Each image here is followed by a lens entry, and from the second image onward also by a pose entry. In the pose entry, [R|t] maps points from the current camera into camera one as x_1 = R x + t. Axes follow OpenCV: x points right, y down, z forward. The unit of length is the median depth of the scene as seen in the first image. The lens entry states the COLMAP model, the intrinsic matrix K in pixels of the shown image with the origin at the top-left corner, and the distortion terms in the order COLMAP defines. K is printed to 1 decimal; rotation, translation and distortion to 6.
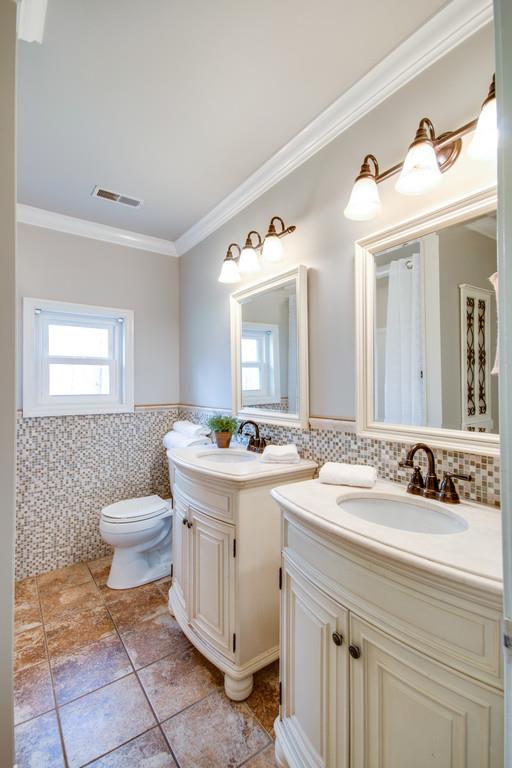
lens RADIAL K [[349.9, 0, 256.9], [0, 349.9, 383.1], [0, 0, 1]] dist [0.015610, -0.004402]
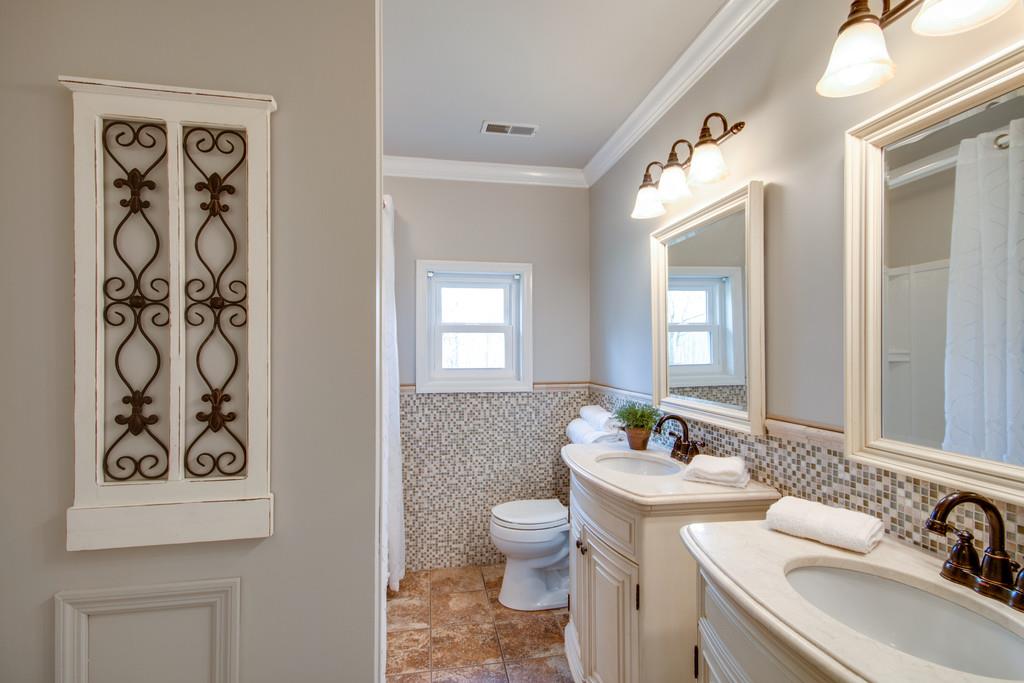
lens RADIAL K [[466.5, 0, 513.2], [0, 466.5, 347.1], [0, 0, 1]] dist [0.015610, -0.004402]
pose [[0.901525, 0.003971, -0.432708, 0.092729], [-0.000125, 0.999960, 0.008918, -0.035900], [0.432726, -0.007986, 0.901490, 0.028707]]
